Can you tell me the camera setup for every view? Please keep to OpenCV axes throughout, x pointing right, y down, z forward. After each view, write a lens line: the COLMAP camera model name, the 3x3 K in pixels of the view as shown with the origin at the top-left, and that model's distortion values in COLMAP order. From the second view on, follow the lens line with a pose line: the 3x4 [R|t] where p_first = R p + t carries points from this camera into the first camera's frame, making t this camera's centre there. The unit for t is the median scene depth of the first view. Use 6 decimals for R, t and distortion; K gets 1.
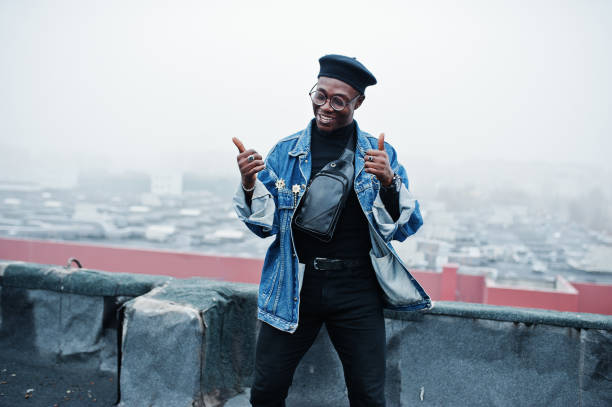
lens RADIAL K [[594.3, 0, 306.0], [0, 594.3, 203.5], [0, 0, 1]] dist [-0.058837, 0.102076]
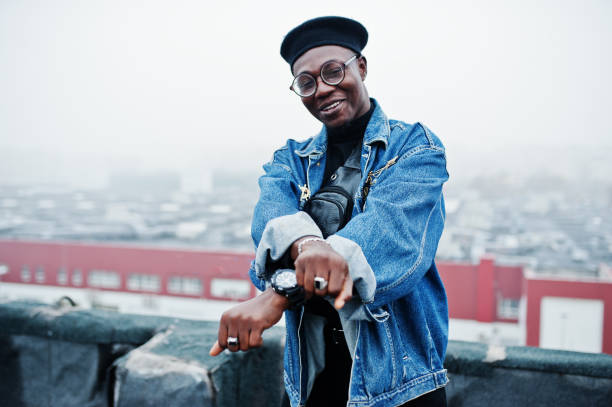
lens RADIAL K [[594.3, 0, 306.0], [0, 594.3, 203.5], [0, 0, 1]] dist [-0.058837, 0.102076]
pose [[0.998147, -0.032042, -0.051724, -0.000149], [0.032697, 0.999395, 0.011872, -0.043095], [0.051313, -0.013542, 0.998591, 0.198260]]
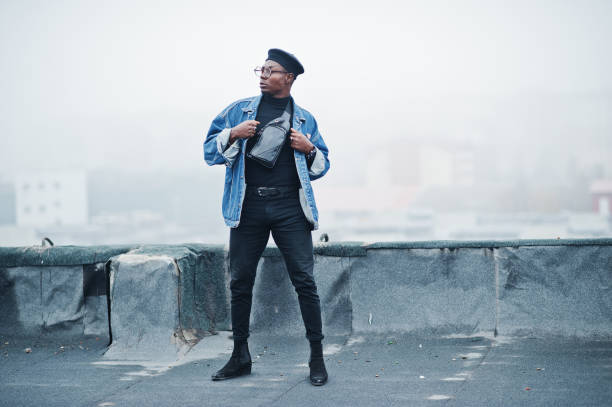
lens RADIAL K [[1506.7, 0, 306.0], [0, 1506.7, 203.5], [0, 0, 1]] dist [-0.042640, -0.986007]
pose [[0.995570, -0.073150, -0.059070, 0.242064], [0.072014, 0.997180, -0.021139, 0.139871], [0.060449, 0.016791, 0.998030, -1.796411]]
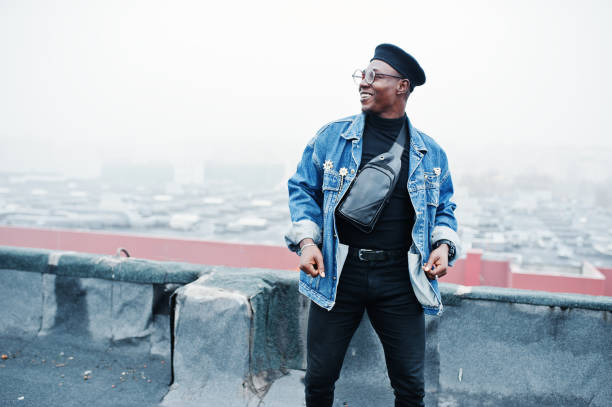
lens RADIAL K [[594.3, 0, 306.0], [0, 594.3, 203.5], [0, 0, 1]] dist [-0.058837, 0.102076]
pose [[0.999290, -0.010807, -0.036099, -0.032480], [0.011590, 0.999701, 0.021539, -0.005882], [0.035855, -0.021942, 0.999116, -0.042395]]
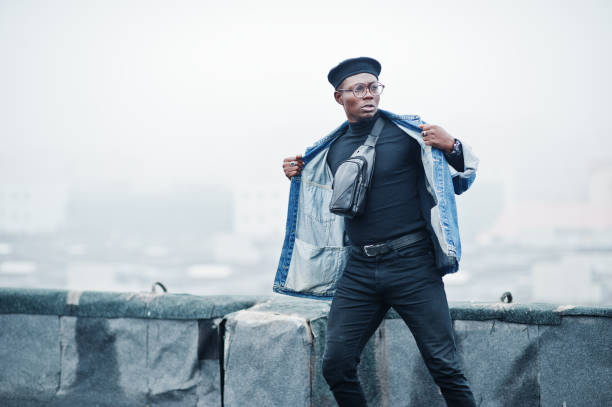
lens RADIAL K [[1506.7, 0, 306.0], [0, 1506.7, 203.5], [0, 0, 1]] dist [-0.042640, -0.986007]
pose [[0.977448, -0.048929, -0.205430, 0.270943], [0.042239, 0.998428, -0.036829, 0.081098], [0.206909, 0.027321, 0.977979, -1.131398]]
